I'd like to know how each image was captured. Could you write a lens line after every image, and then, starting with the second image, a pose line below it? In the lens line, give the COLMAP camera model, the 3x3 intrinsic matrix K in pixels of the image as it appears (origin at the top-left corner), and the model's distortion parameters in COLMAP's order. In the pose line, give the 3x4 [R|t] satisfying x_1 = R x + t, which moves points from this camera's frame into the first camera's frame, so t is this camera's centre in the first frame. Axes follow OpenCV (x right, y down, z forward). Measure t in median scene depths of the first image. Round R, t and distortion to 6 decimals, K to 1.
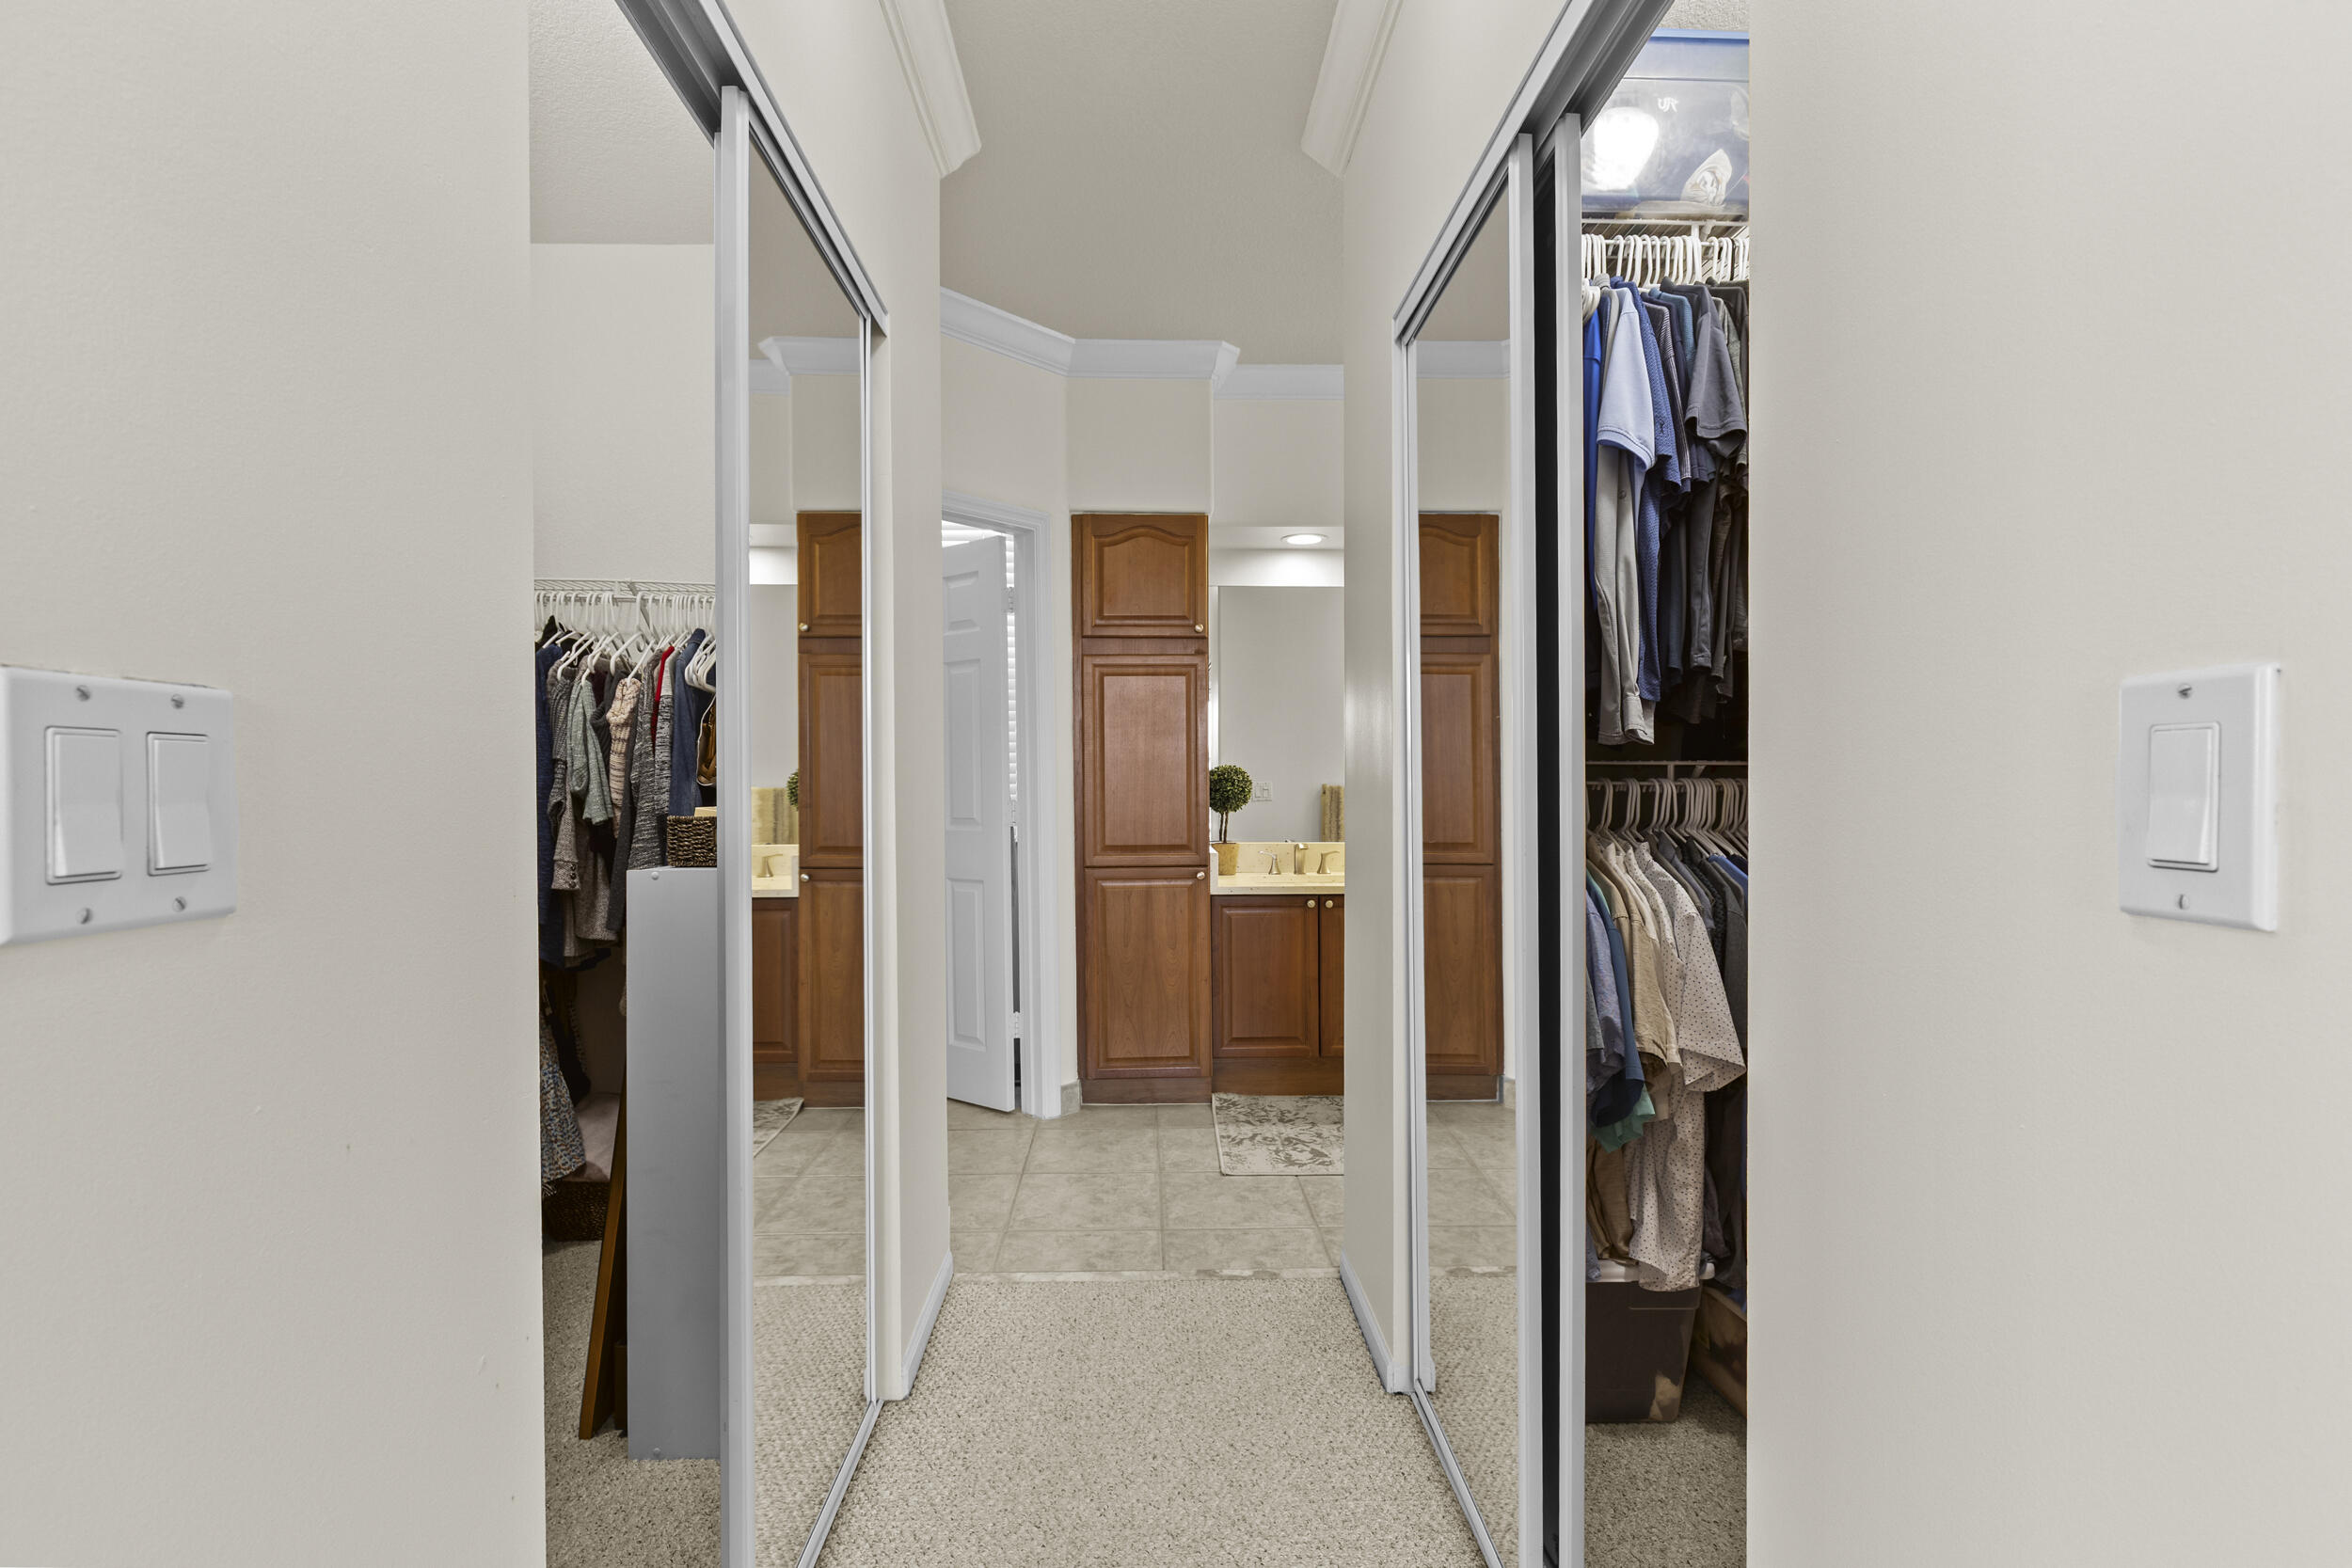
lens RADIAL K [[1067.8, 0, 1172.3], [0, 1067.8, 783.0], [0, 0, 1]] dist [0.013533, -0.003015]
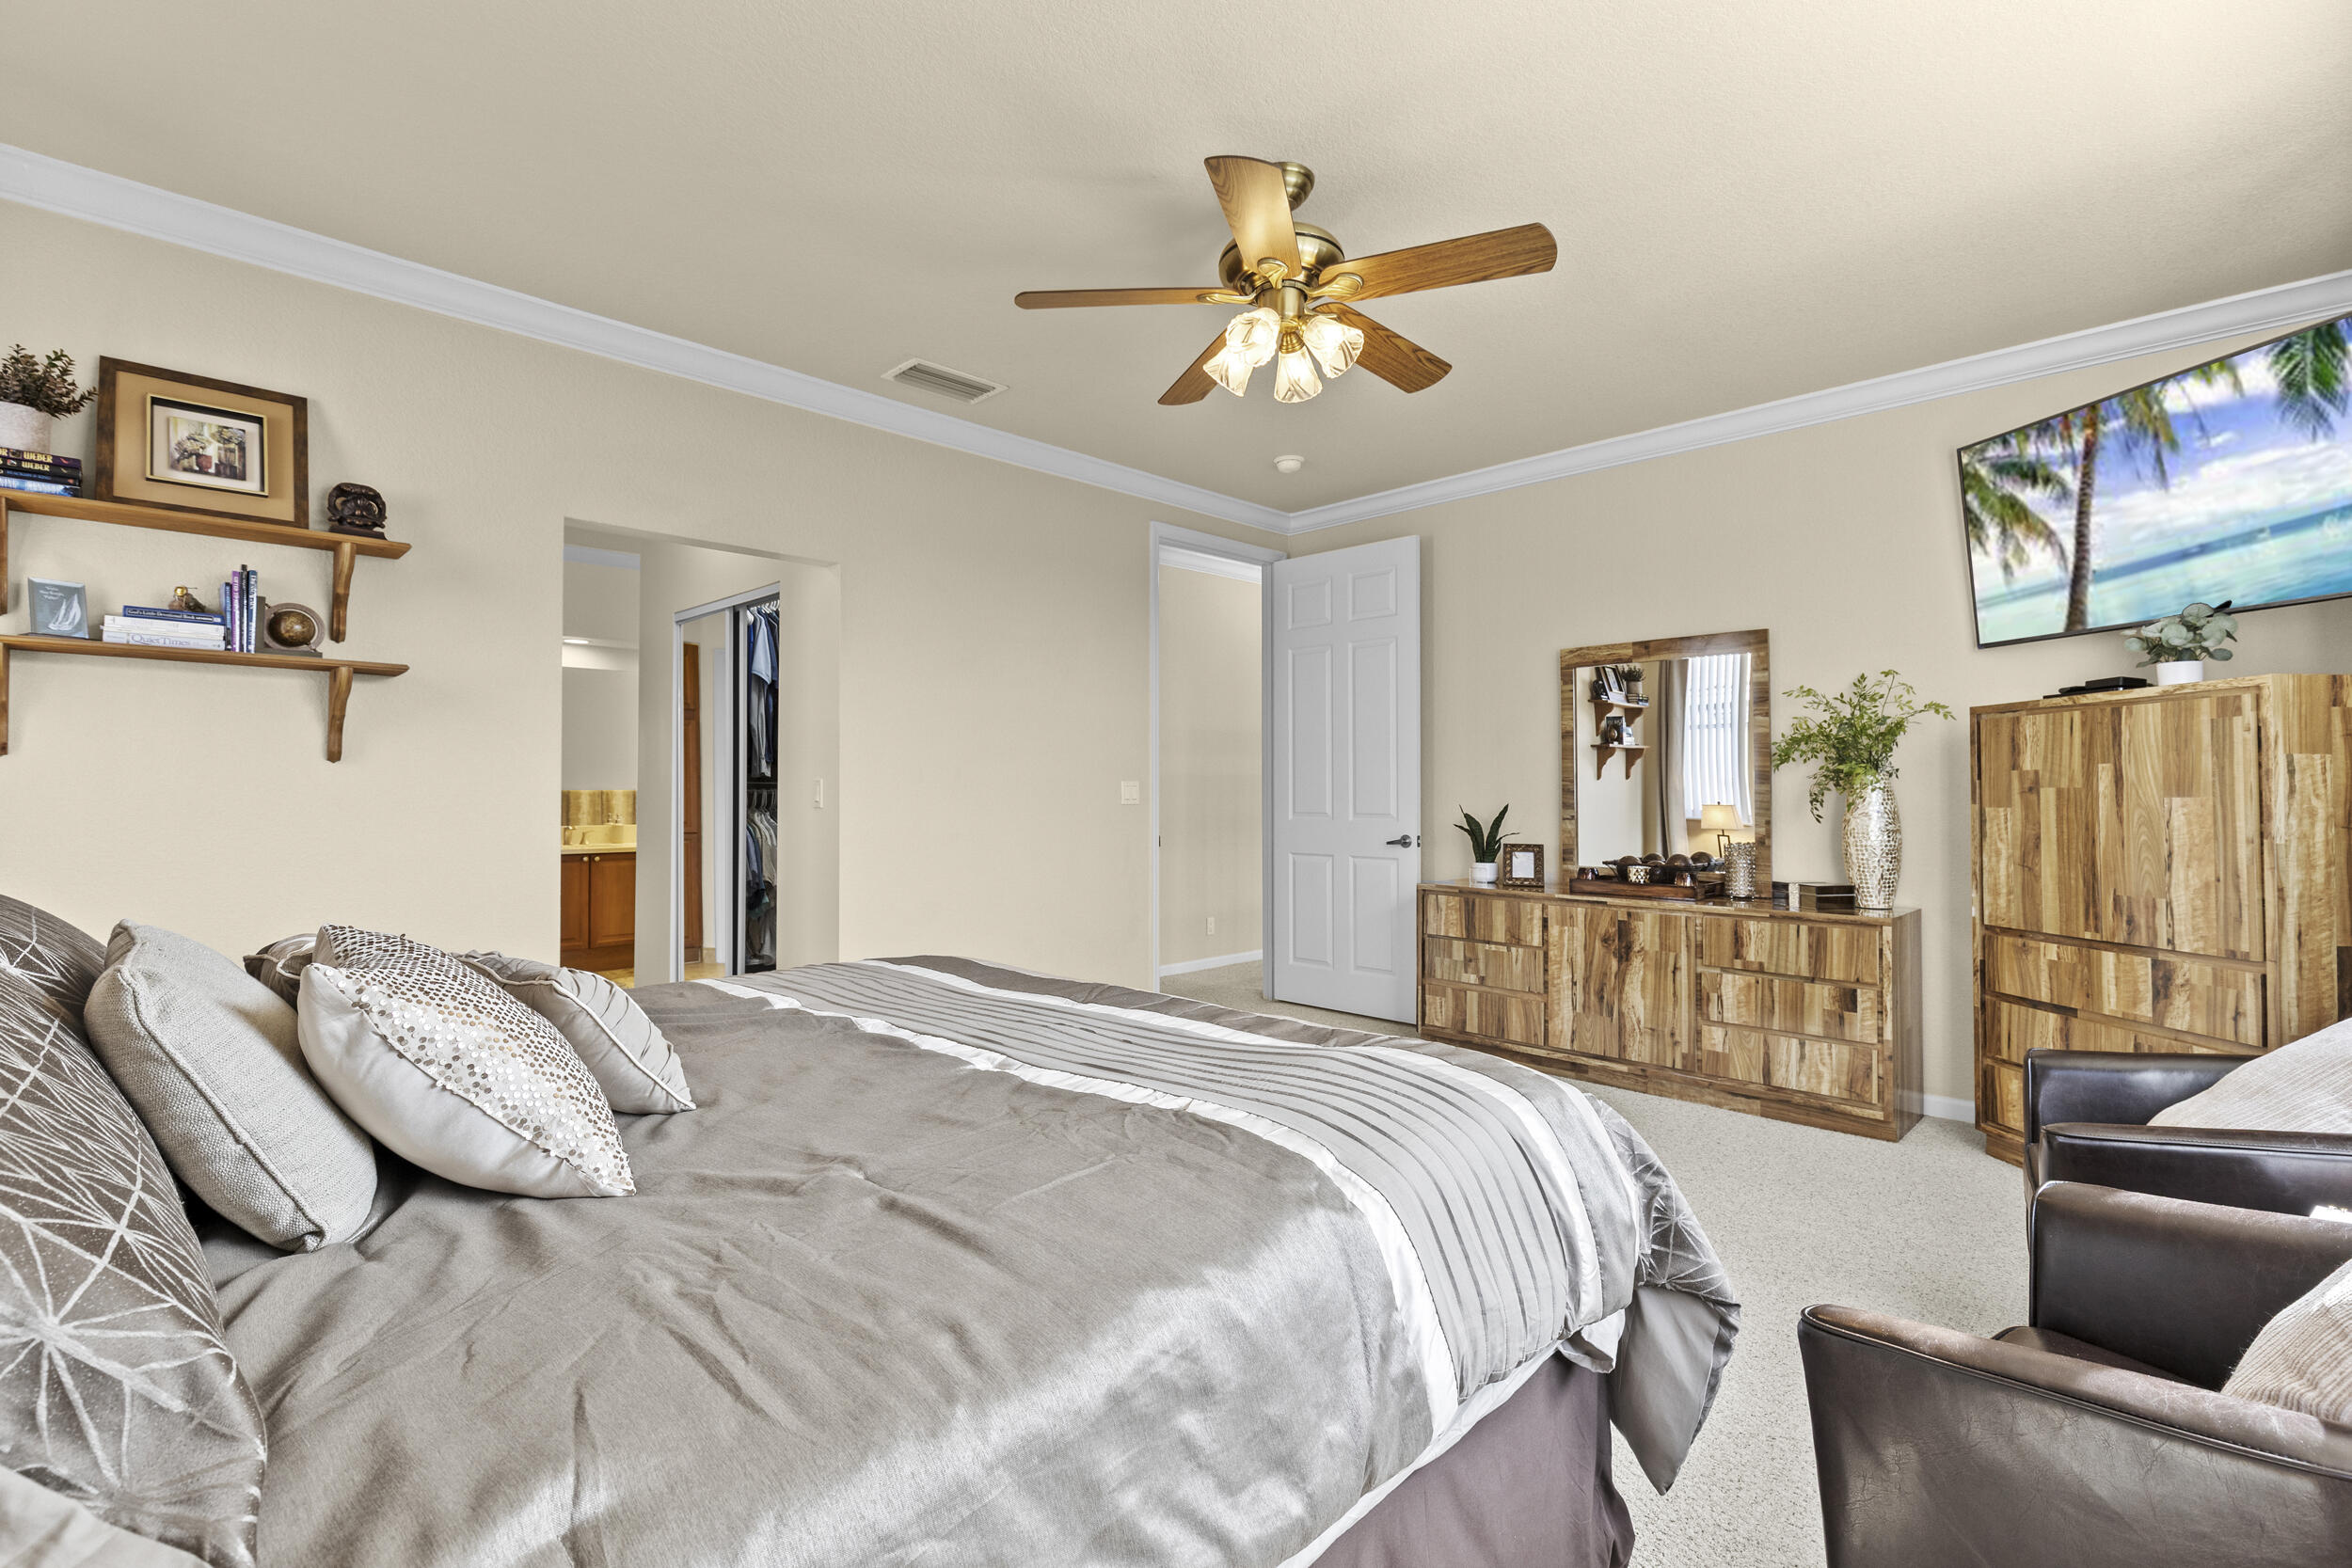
lens RADIAL K [[1067.8, 0, 1178.1], [0, 1067.8, 779.9], [0, 0, 1]] dist [0.013533, -0.003015]
pose [[0.727681, 0.012558, 0.685801, -0.693905], [-0.003365, 0.999886, -0.014738, 0.009586], [-0.685908, 0.008417, 0.727640, -1.762200]]
